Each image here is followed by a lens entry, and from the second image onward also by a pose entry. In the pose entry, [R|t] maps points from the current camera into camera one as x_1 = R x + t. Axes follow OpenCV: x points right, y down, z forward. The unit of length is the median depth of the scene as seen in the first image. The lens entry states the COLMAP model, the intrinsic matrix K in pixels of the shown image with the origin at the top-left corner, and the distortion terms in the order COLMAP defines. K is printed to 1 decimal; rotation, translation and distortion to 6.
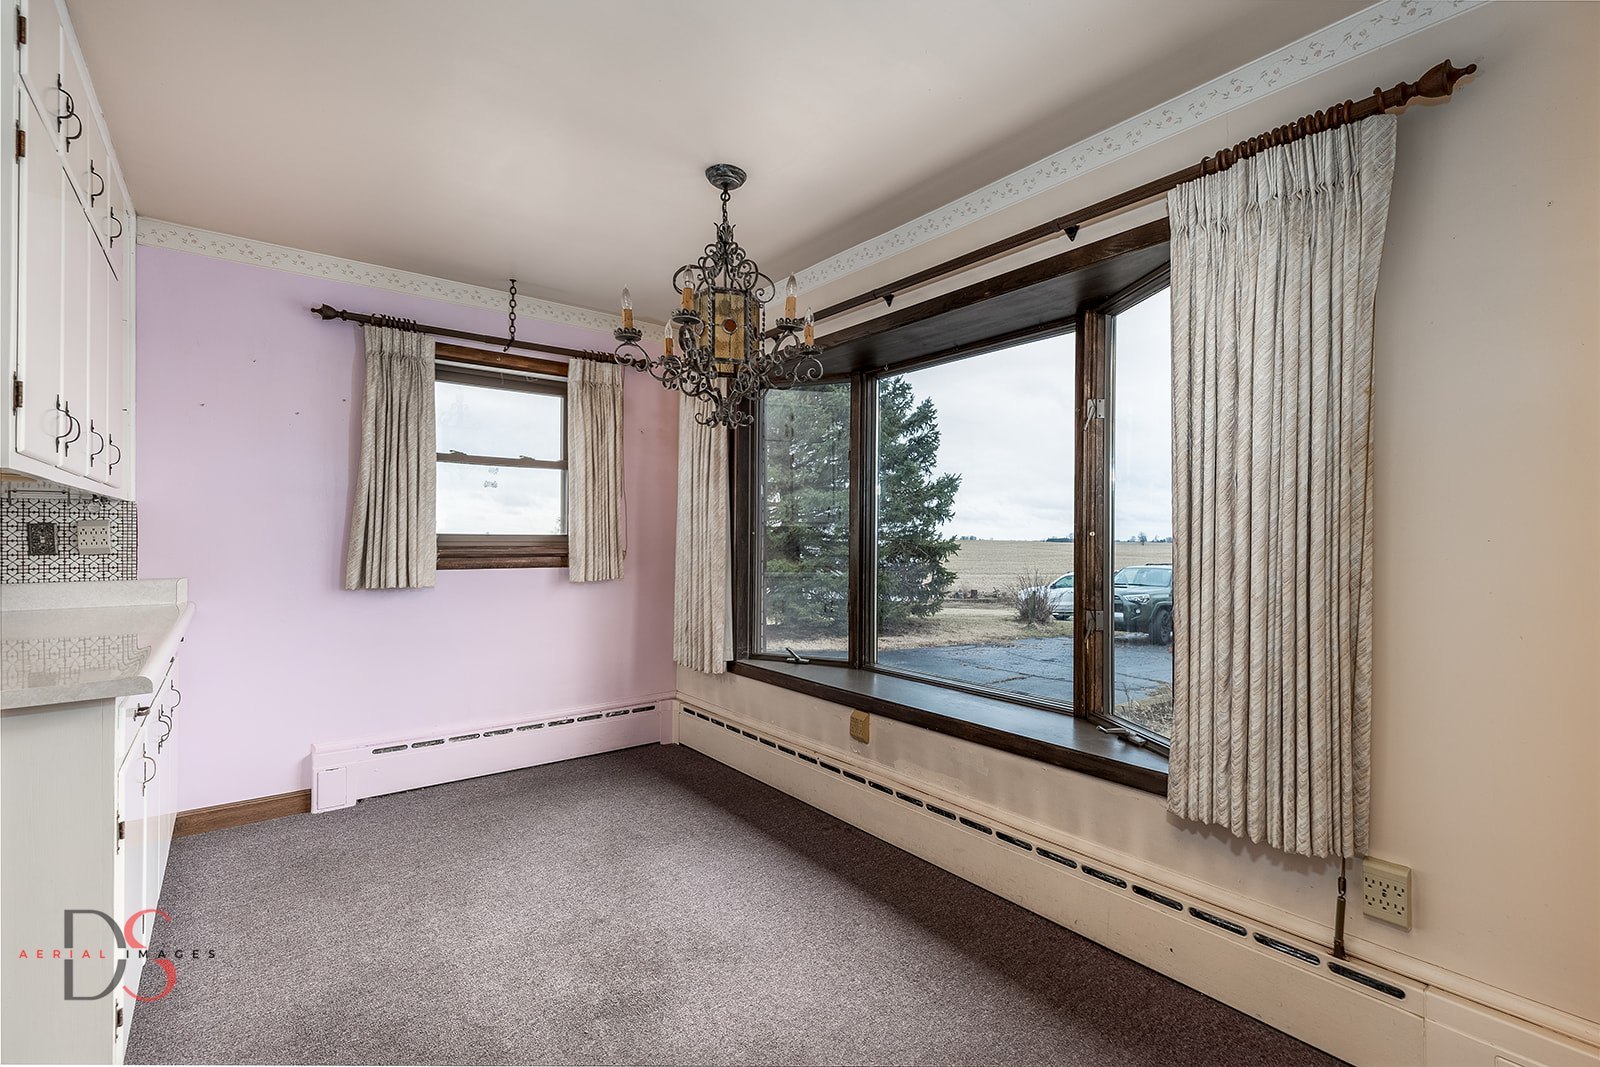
lens RADIAL K [[720.8, 0, 798.8], [0, 720.8, 532.5], [0, 0, 1]] dist [0.003081, 0.000336]
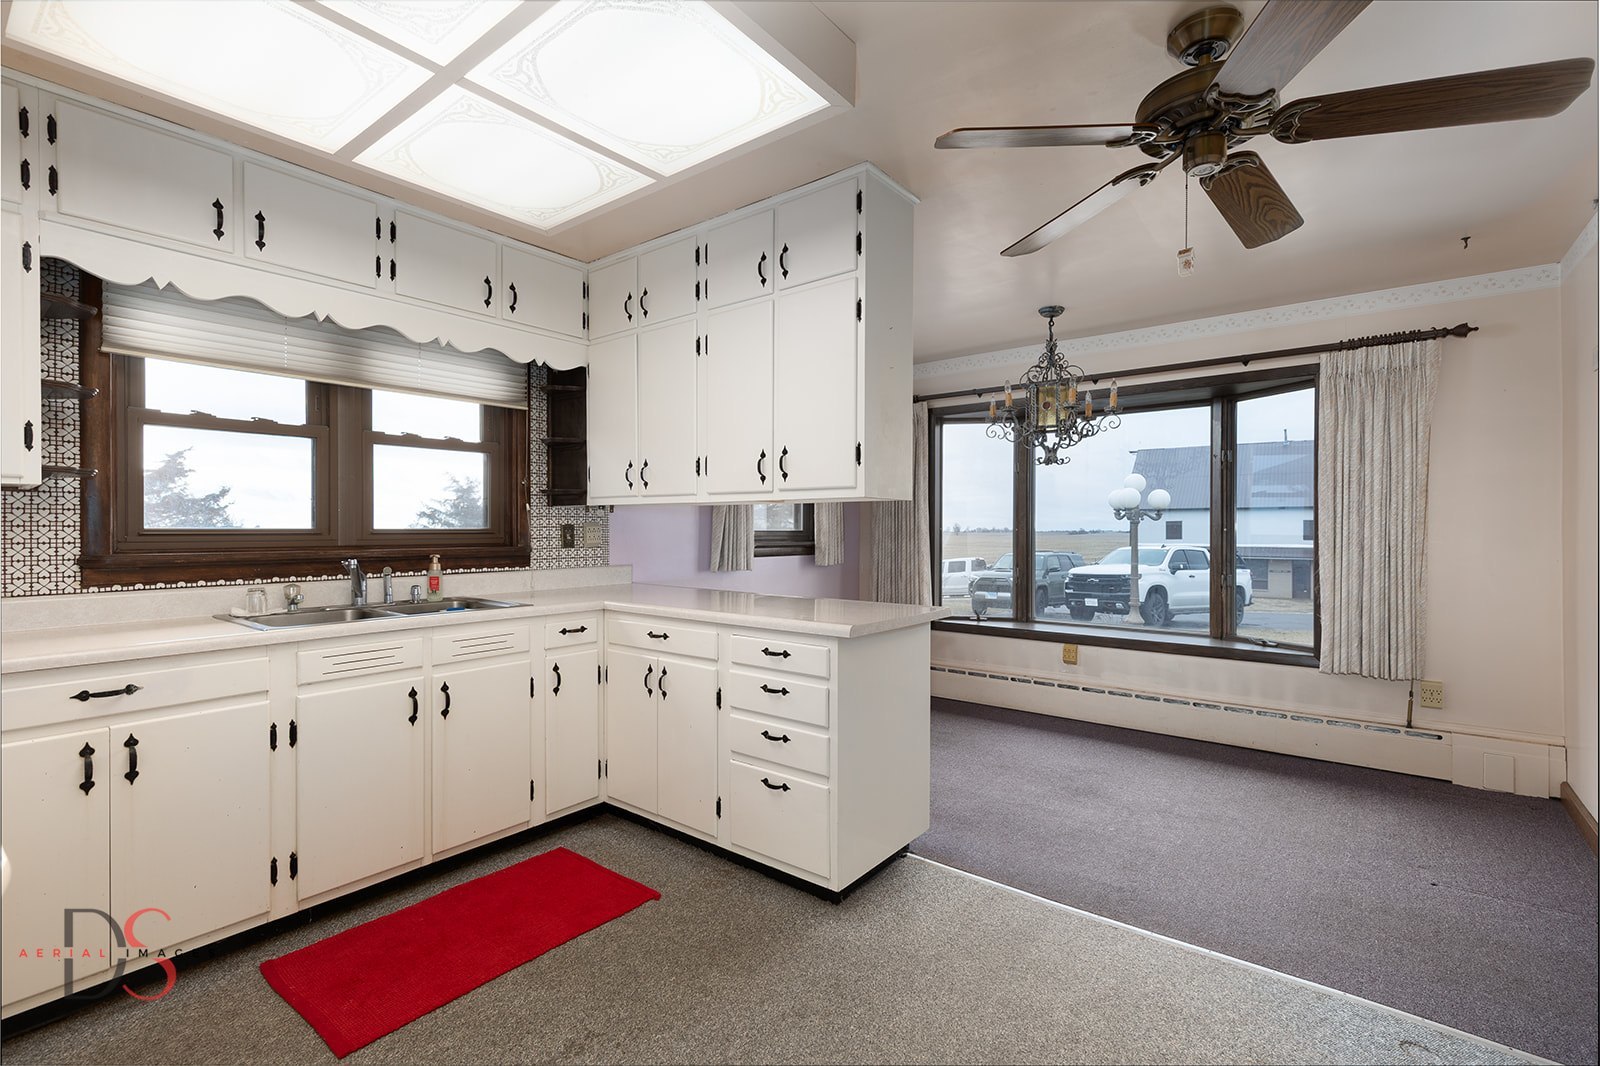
lens RADIAL K [[720.8, 0, 797.0], [0, 720.8, 533.4], [0, 0, 1]] dist [0.003081, 0.000336]
pose [[0.972917, -0.004222, 0.231117, -1.170820], [0.001328, 0.999919, 0.012677, -0.015687], [-0.231152, -0.012027, 0.972843, -0.510508]]
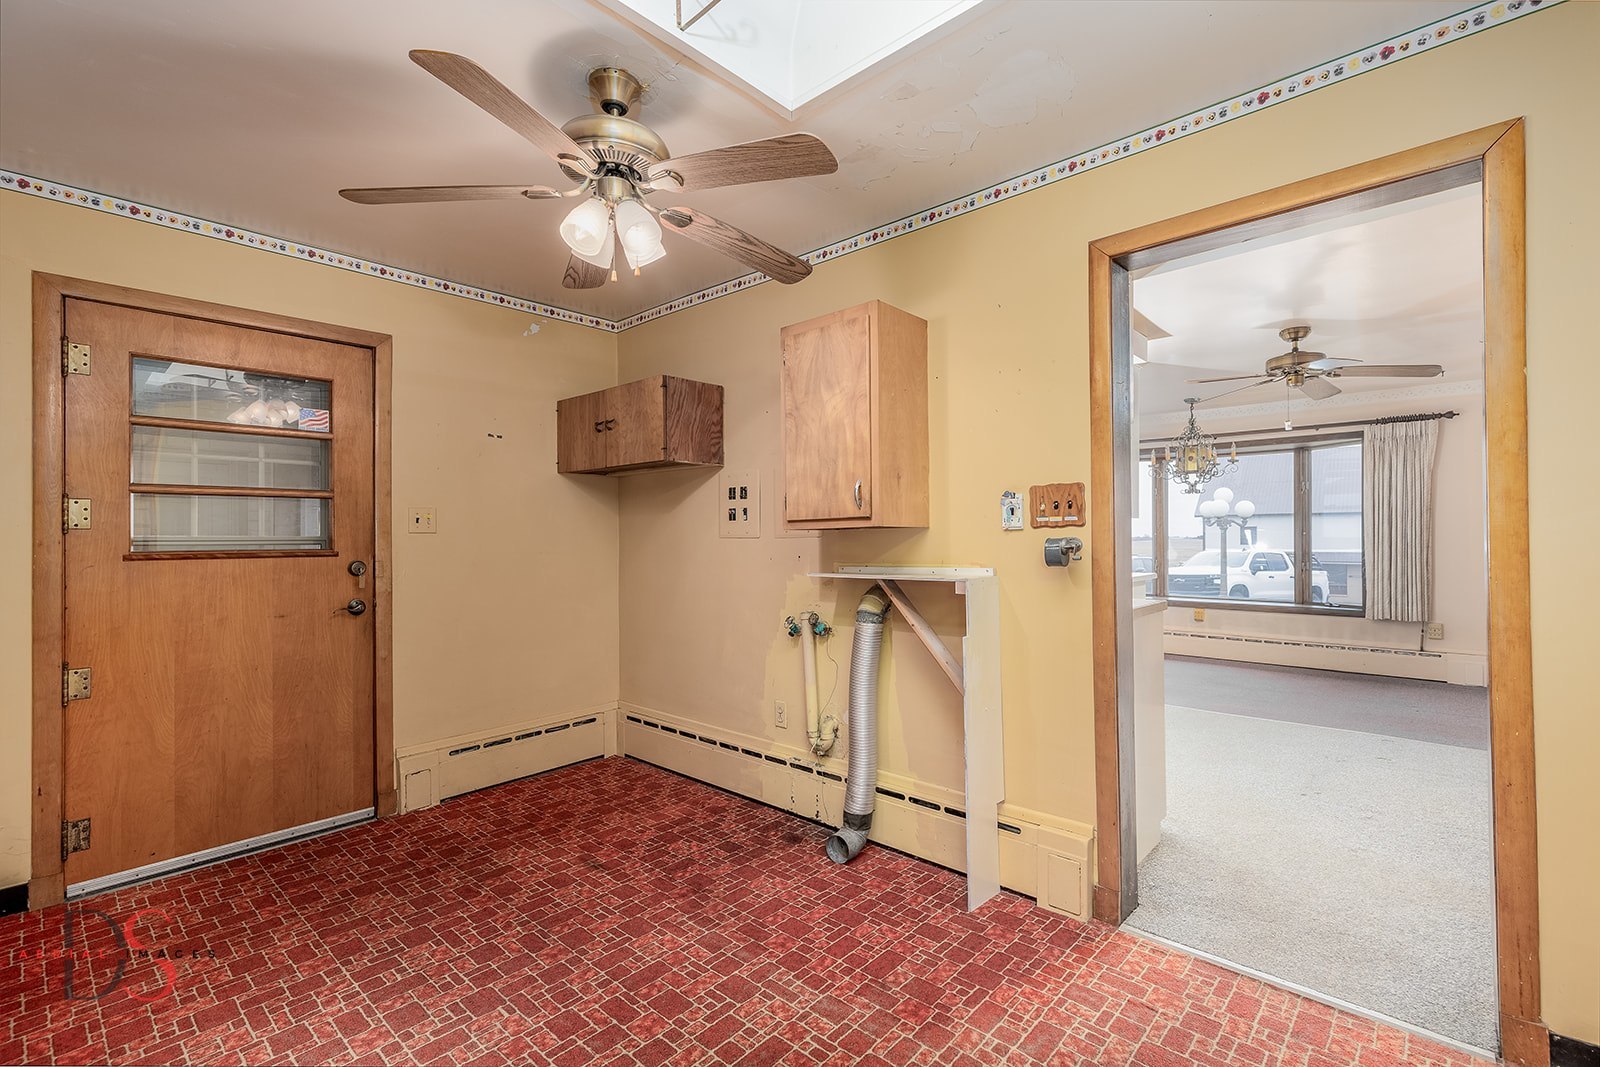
lens RADIAL K [[720.8, 0, 806.3], [0, 720.8, 535.1], [0, 0, 1]] dist [0.003081, 0.000336]
pose [[0.985922, -0.005936, 0.167103, -2.192962], [0.005323, 0.999977, 0.004116, -0.015462], [-0.167124, -0.003169, 0.985931, -1.550749]]
